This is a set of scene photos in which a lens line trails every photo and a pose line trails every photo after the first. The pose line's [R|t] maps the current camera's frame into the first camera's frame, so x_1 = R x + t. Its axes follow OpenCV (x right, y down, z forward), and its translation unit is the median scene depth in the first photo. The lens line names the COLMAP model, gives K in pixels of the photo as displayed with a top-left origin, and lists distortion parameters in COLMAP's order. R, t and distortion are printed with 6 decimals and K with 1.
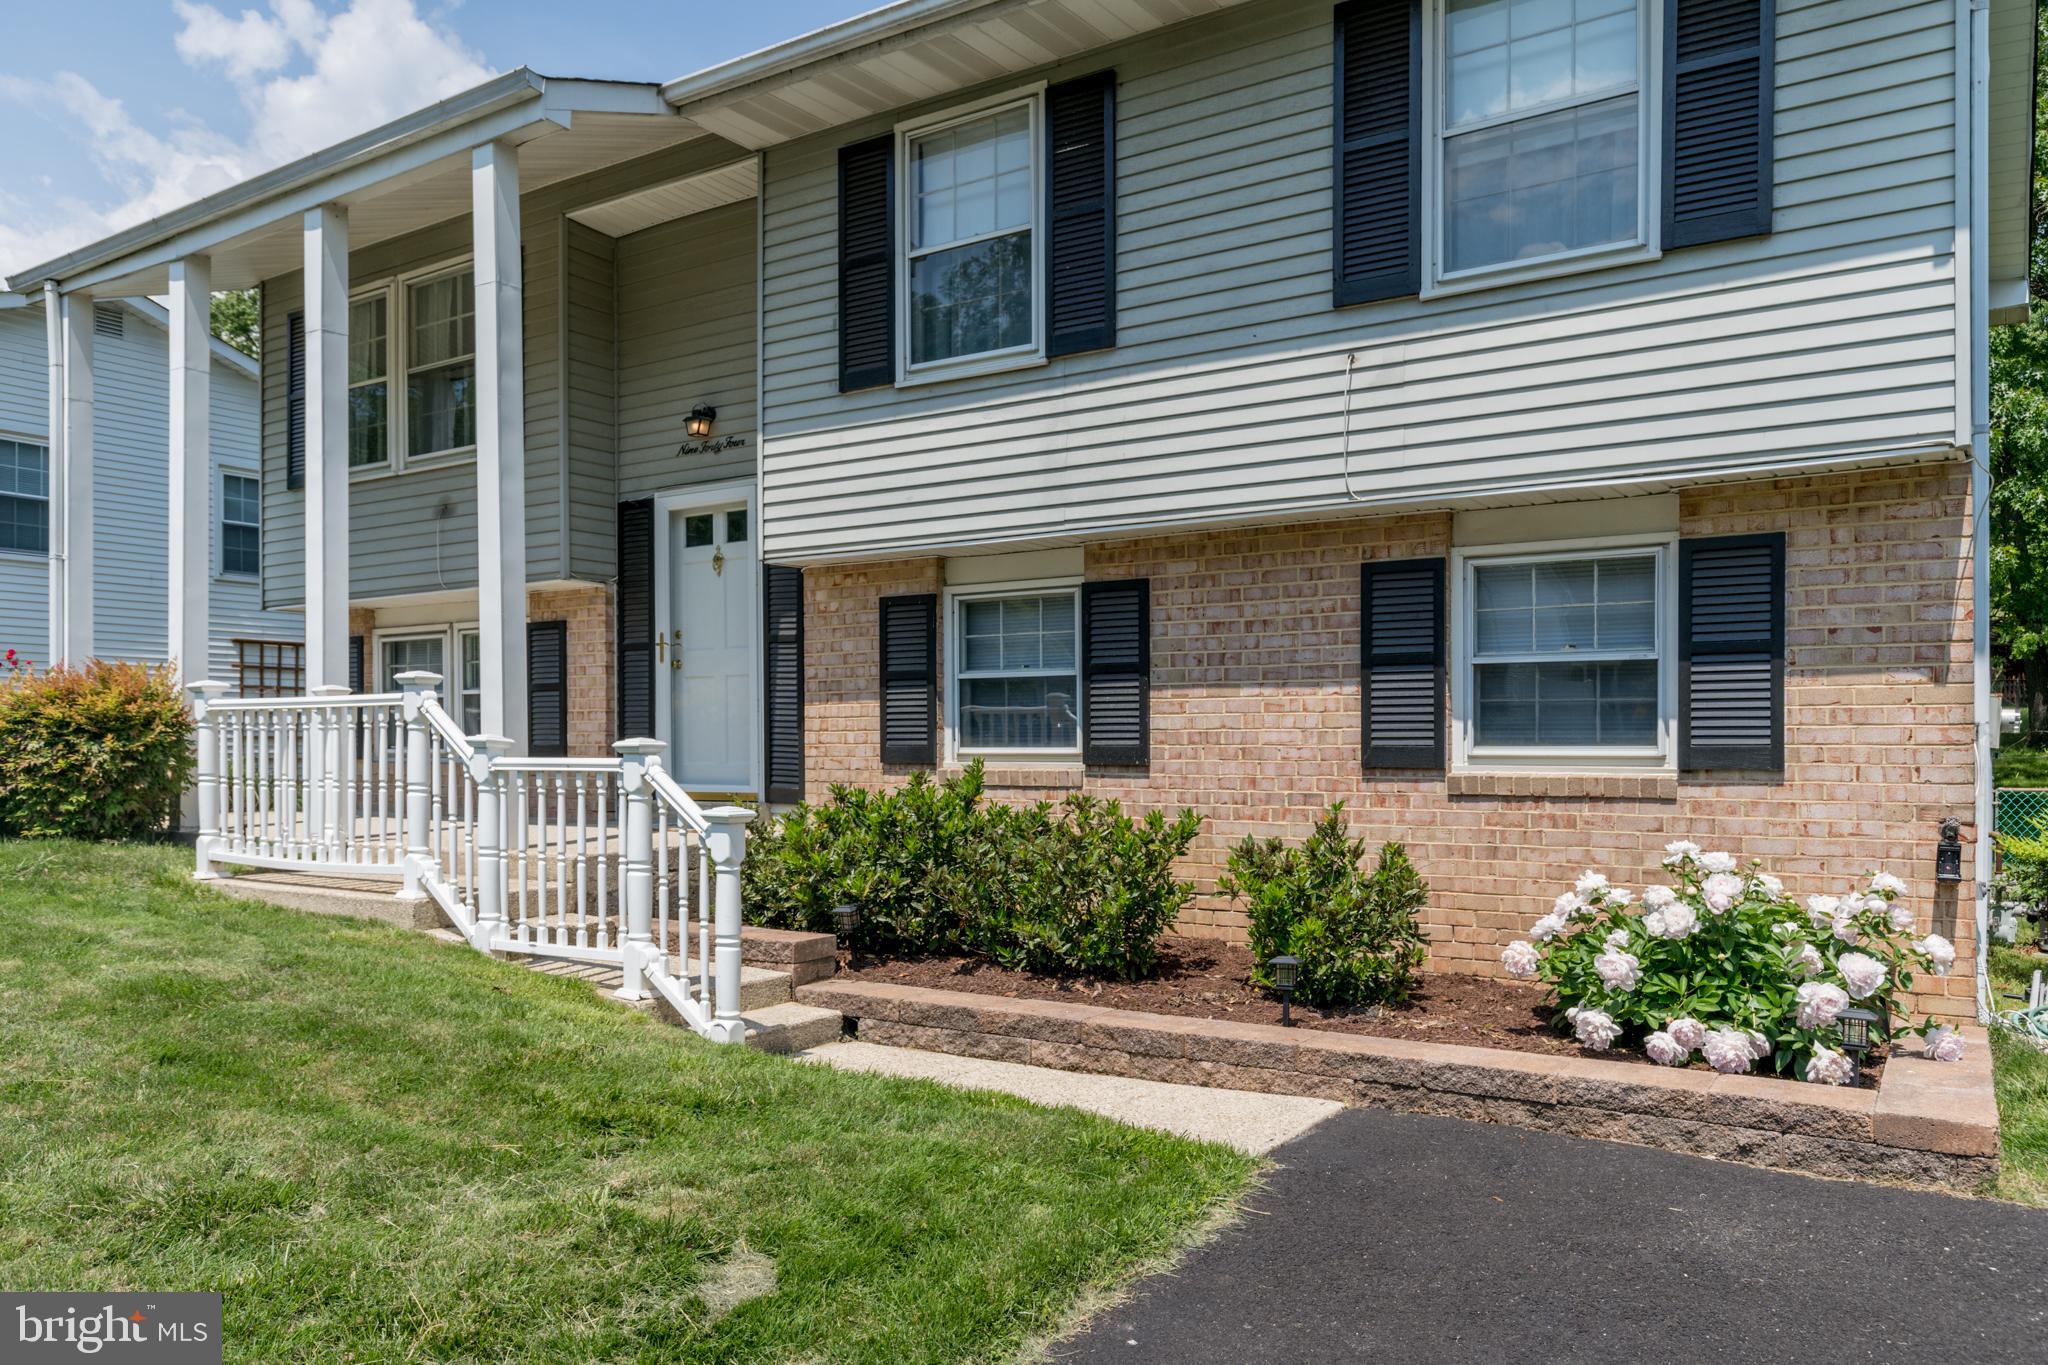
lens RADIAL K [[1476.9, 0, 1012.6], [0, 1476.9, 751.9], [0, 0, 1]] dist [-0.006832, 0.001263]
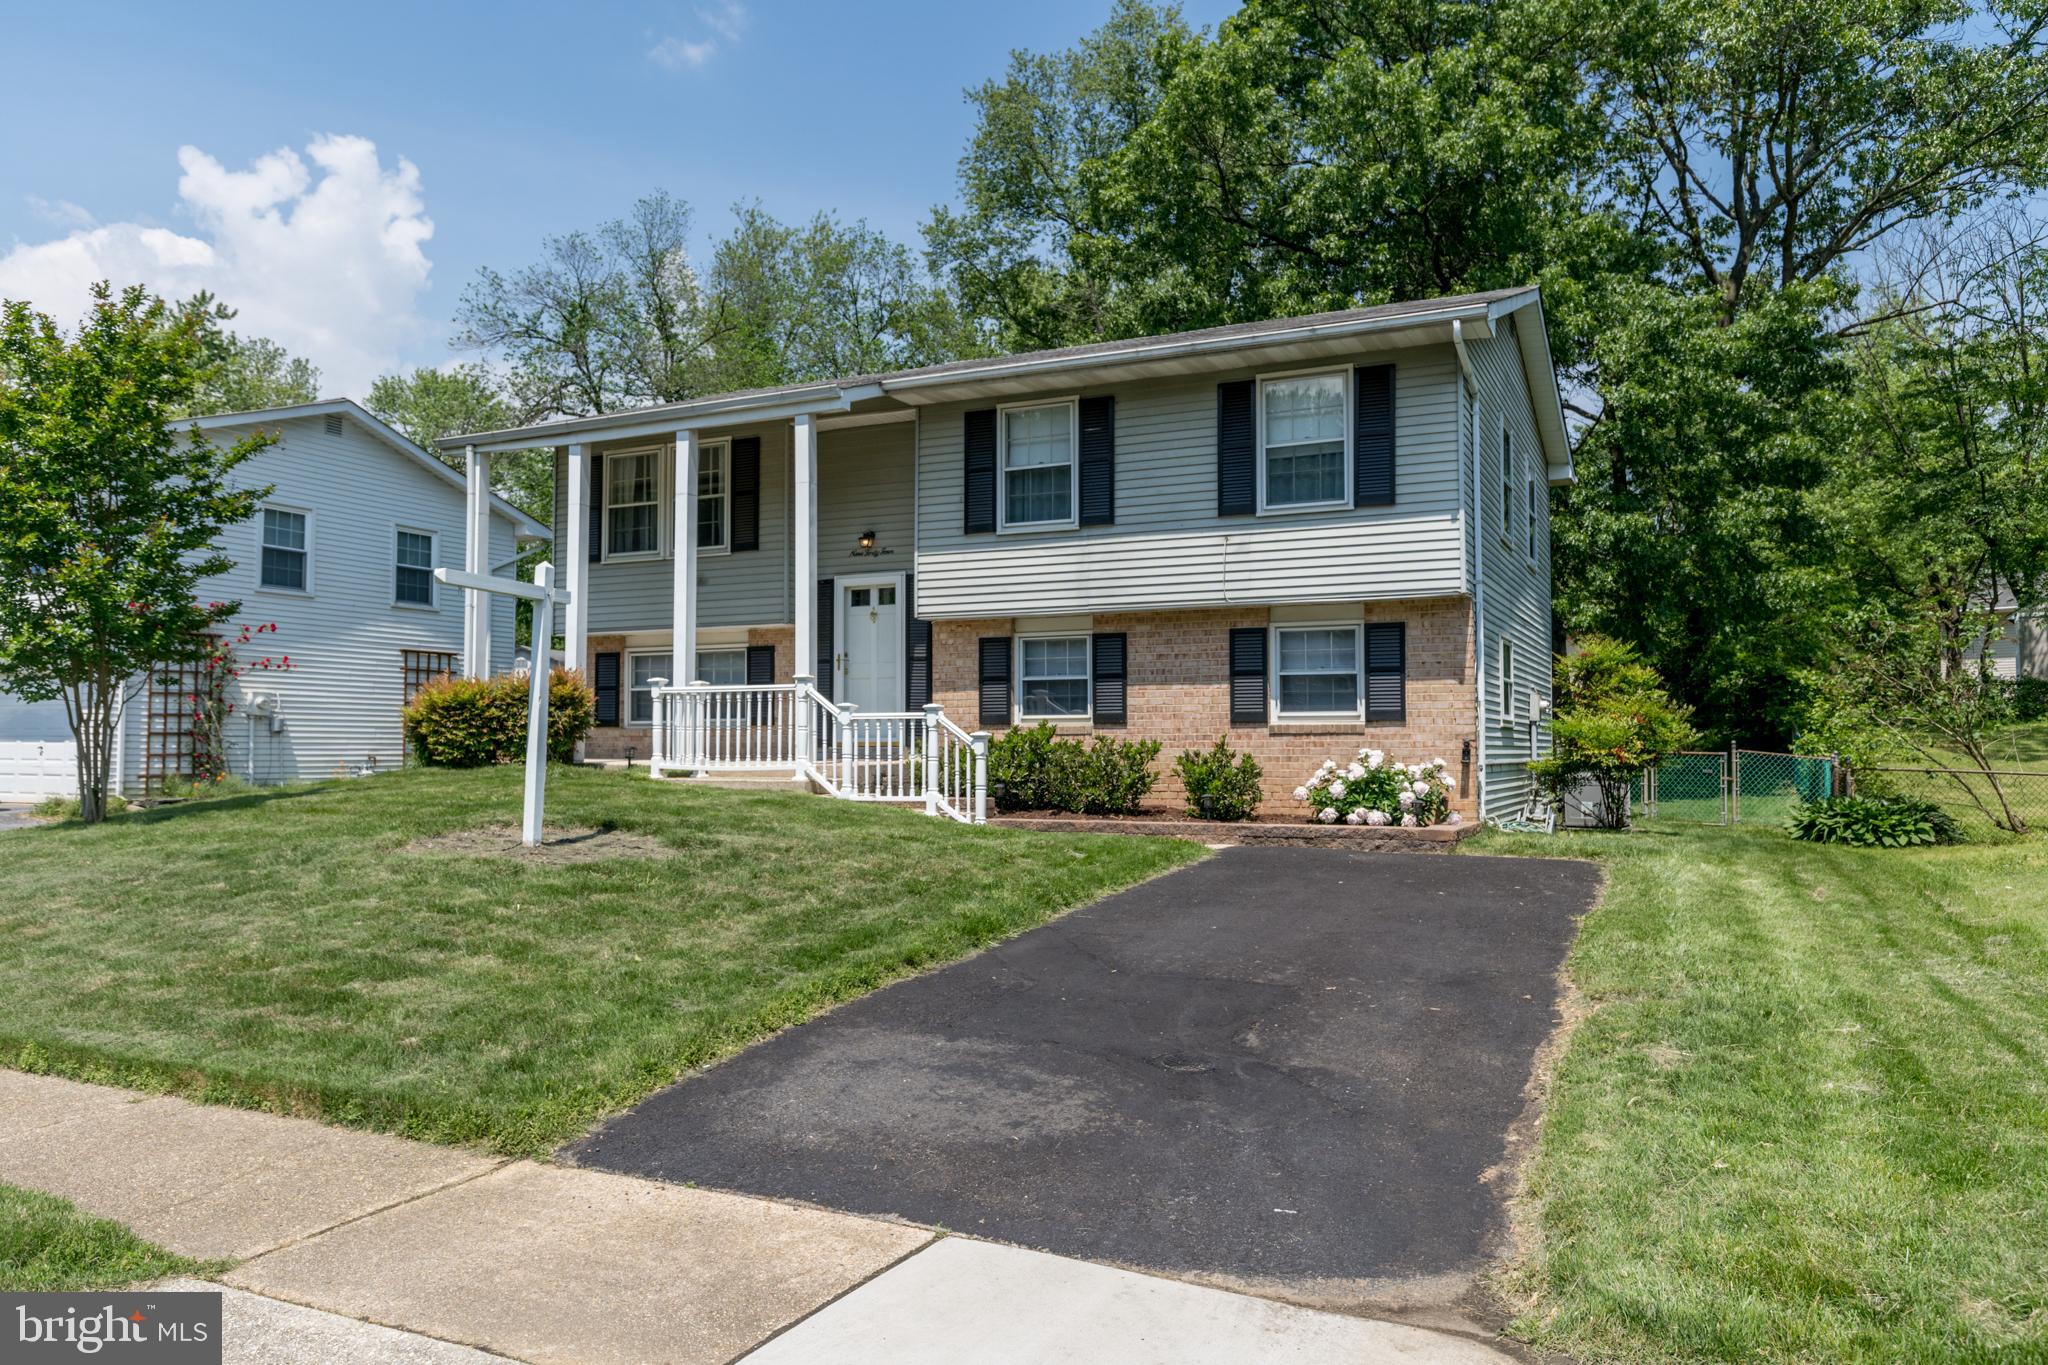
lens RADIAL K [[1476.9, 0, 1007.7], [0, 1476.9, 675.0], [0, 0, 1]] dist [-0.006832, 0.001263]
pose [[0.991092, 0.008611, 0.132897, -0.387376], [-0.000902, 0.998319, -0.057958, 0.069441], [-0.133173, 0.057322, 0.989434, -1.140558]]
